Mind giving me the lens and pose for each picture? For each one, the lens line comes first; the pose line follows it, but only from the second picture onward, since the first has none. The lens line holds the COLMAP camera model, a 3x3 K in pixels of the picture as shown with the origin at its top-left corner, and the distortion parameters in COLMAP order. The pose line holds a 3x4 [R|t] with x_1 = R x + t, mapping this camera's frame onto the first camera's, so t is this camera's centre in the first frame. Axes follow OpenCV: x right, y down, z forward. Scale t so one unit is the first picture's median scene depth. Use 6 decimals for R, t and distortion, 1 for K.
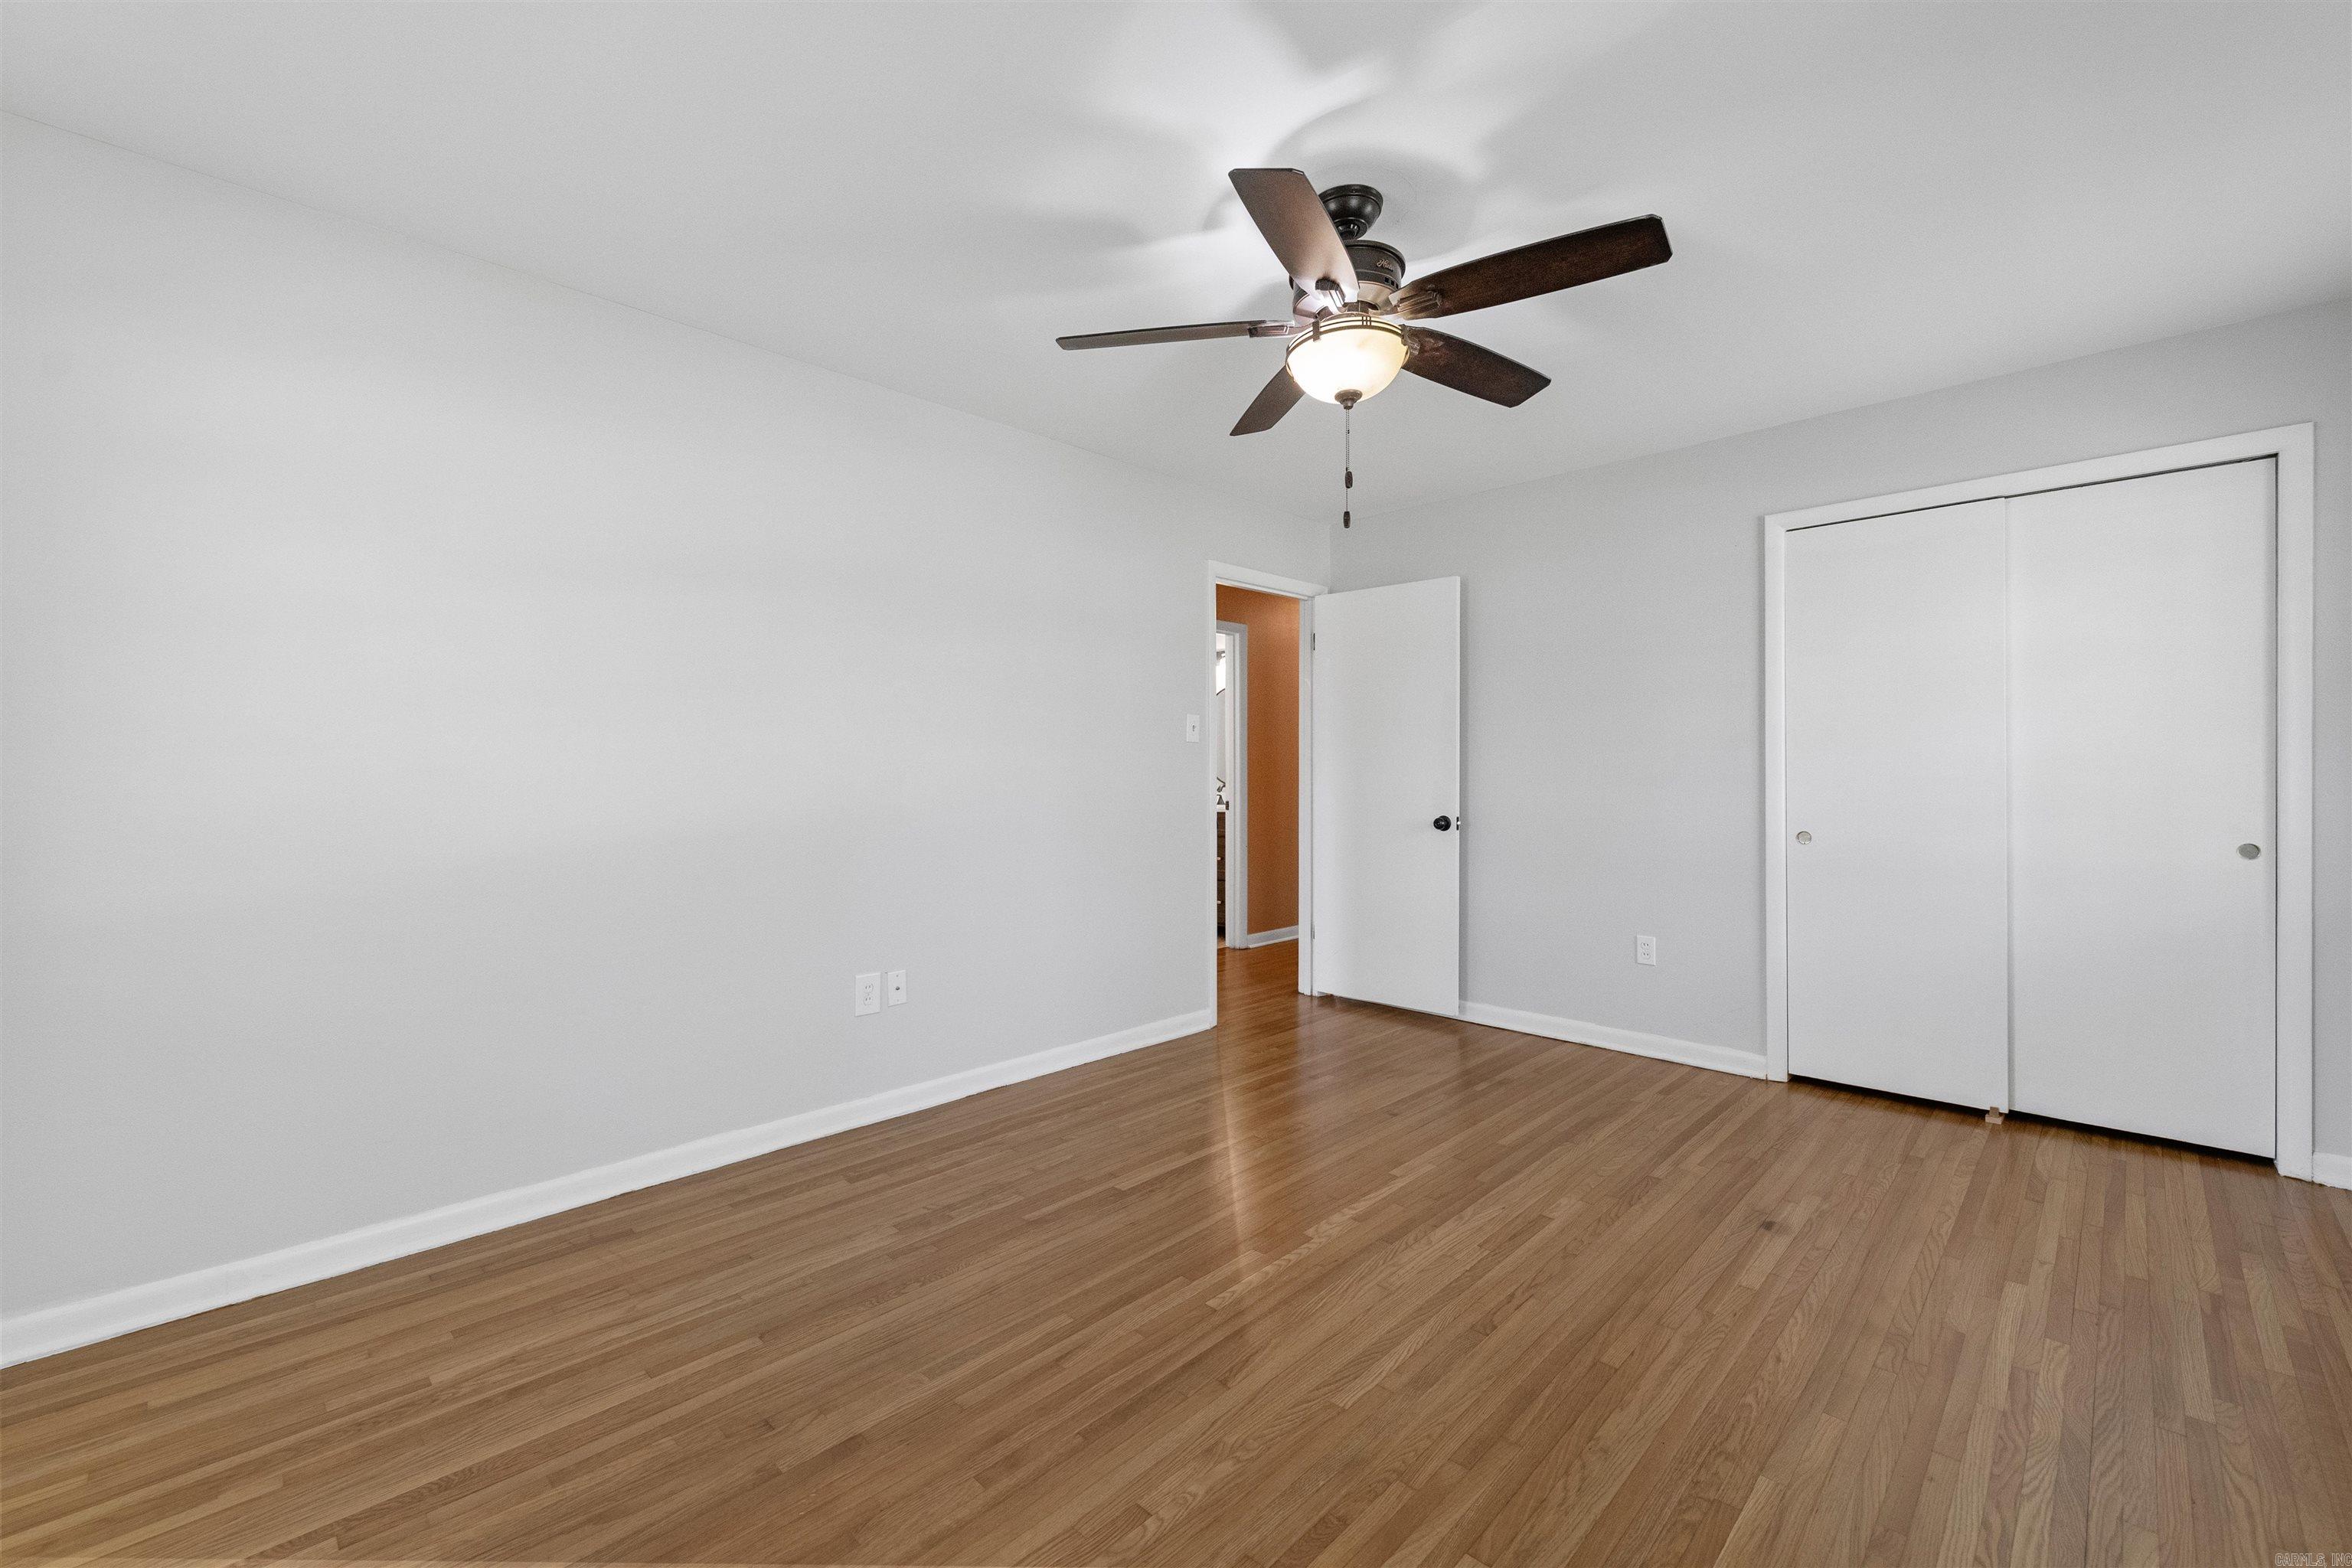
lens RADIAL K [[969.3, 0, 1180.1], [0, 969.3, 789.0], [0, 0, 1]] dist [0.009153, -0.003530]
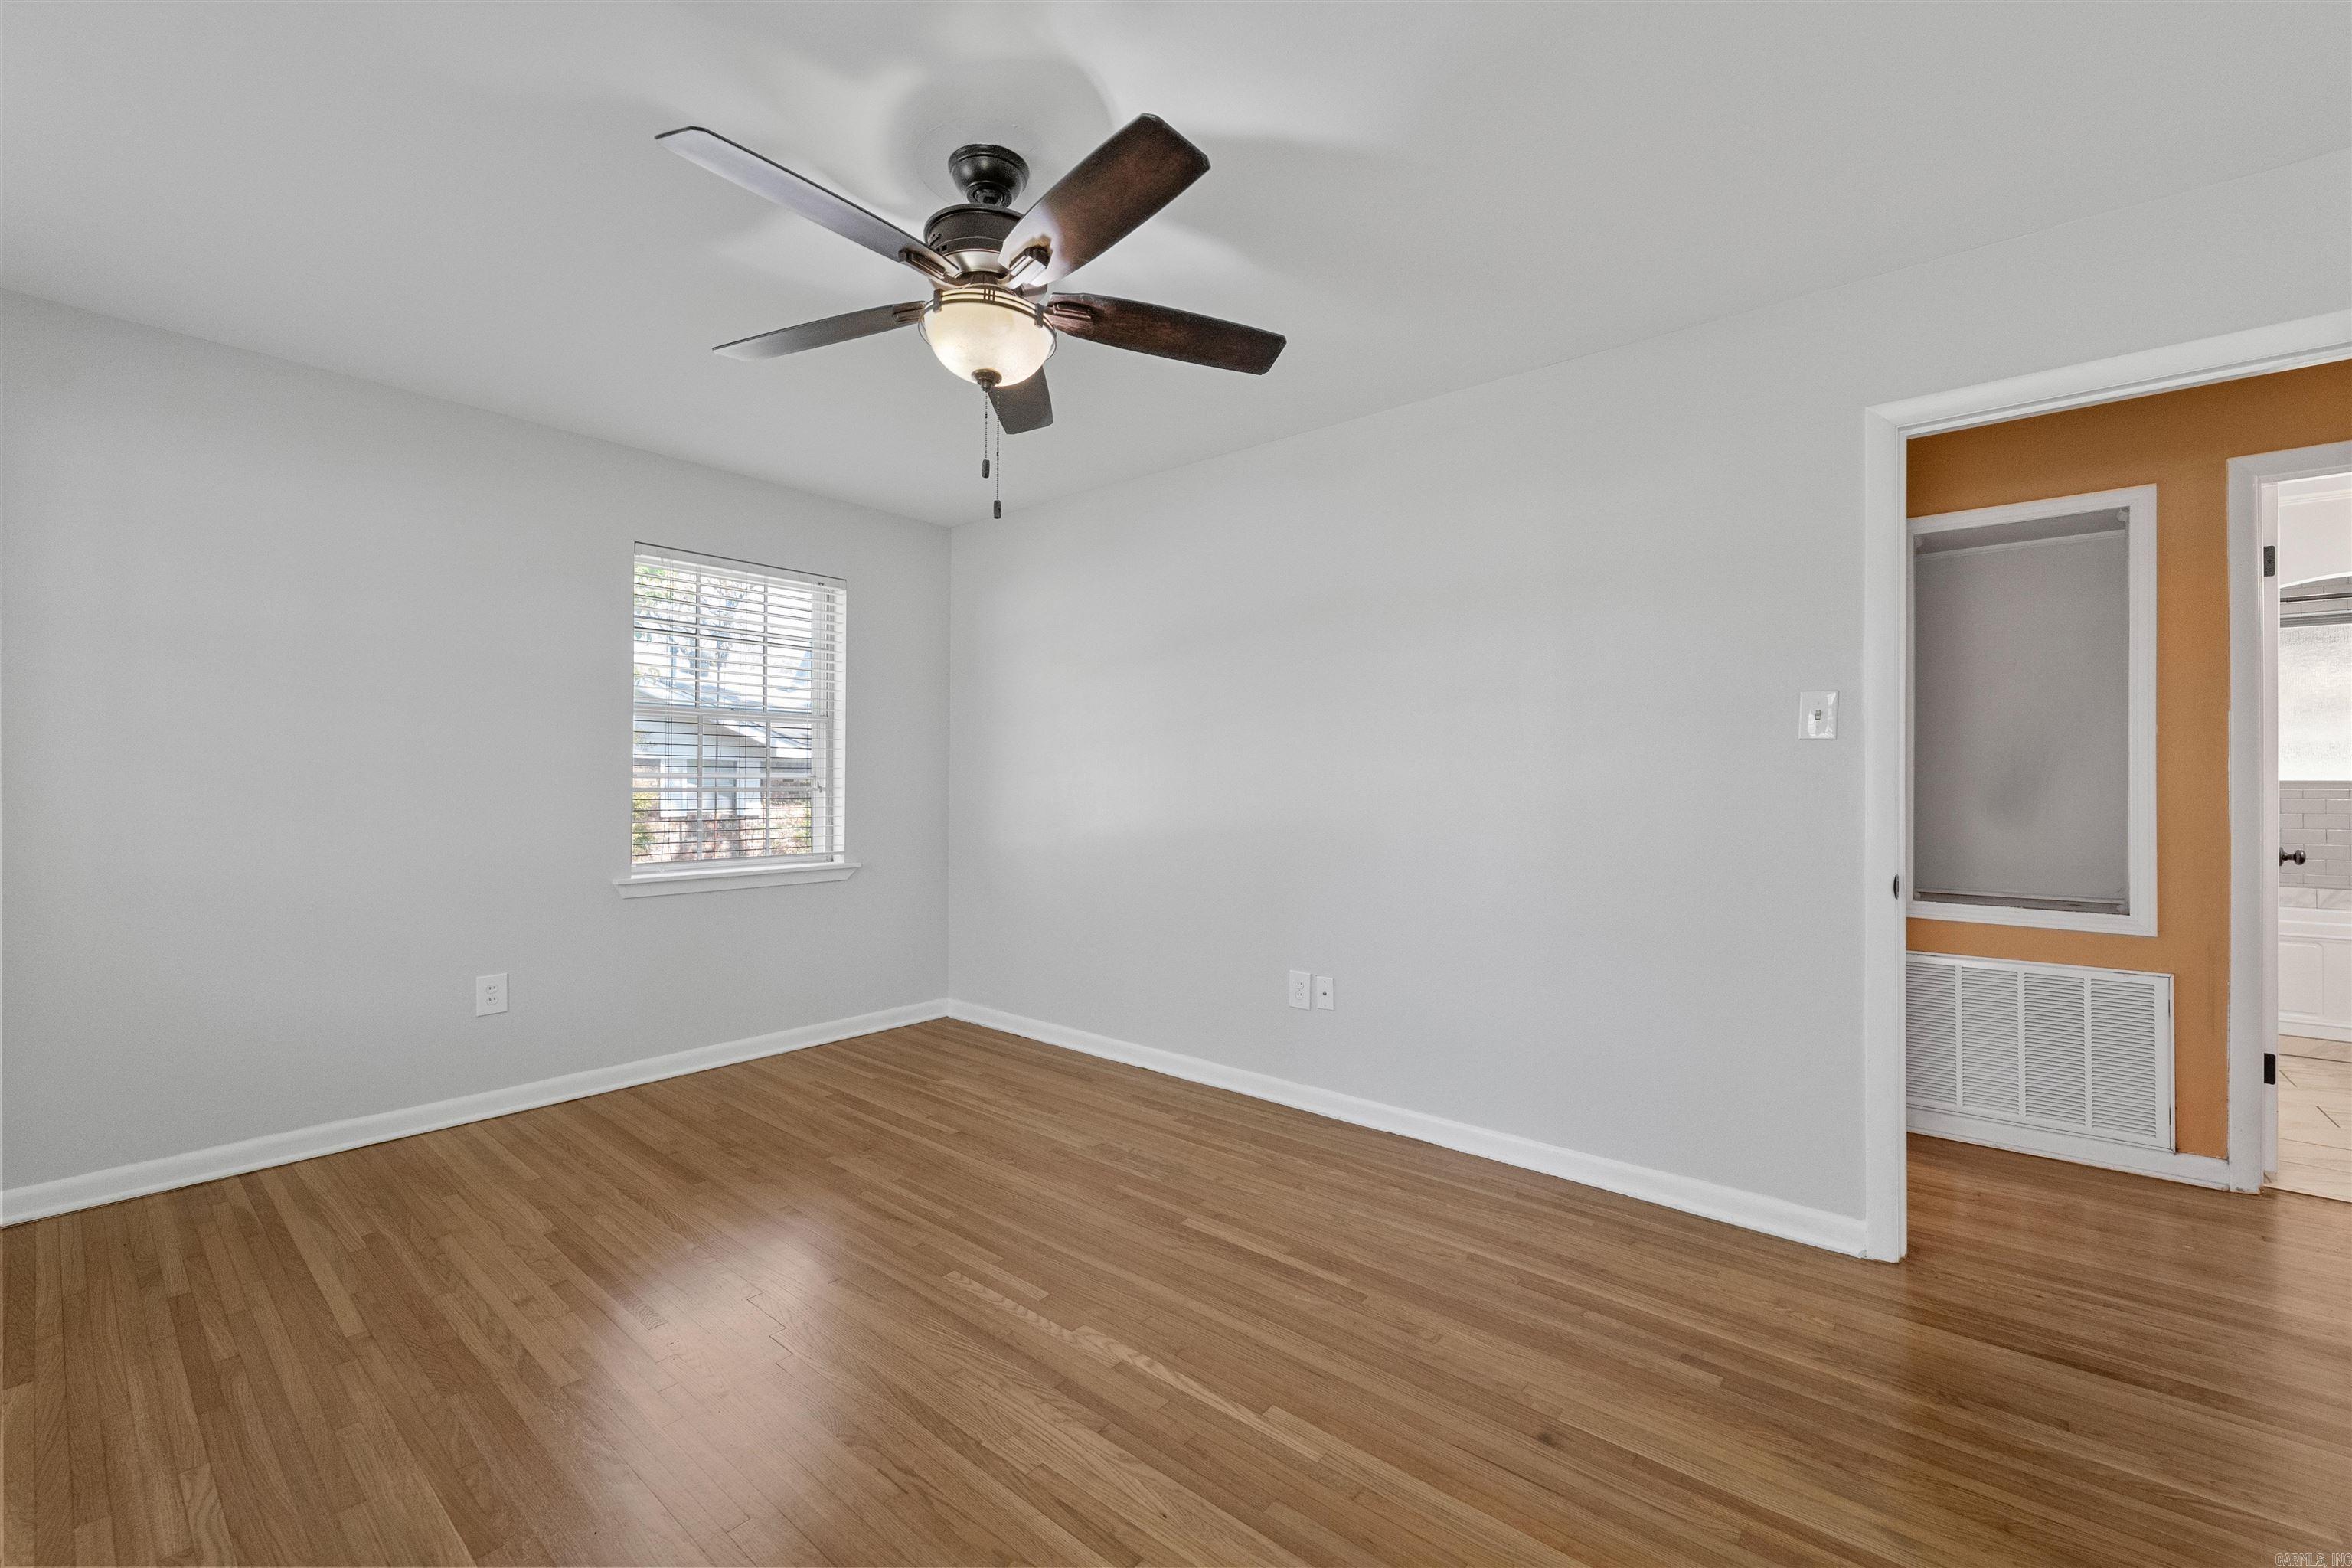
lens RADIAL K [[969.3, 0, 1169.8], [0, 969.3, 788.4], [0, 0, 1]] dist [0.009153, -0.003530]
pose [[0.061814, 0.007297, -0.998061, 0.905870], [-0.021493, 0.999751, 0.005978, -0.023450], [0.997856, 0.021082, 0.061955, 0.927576]]
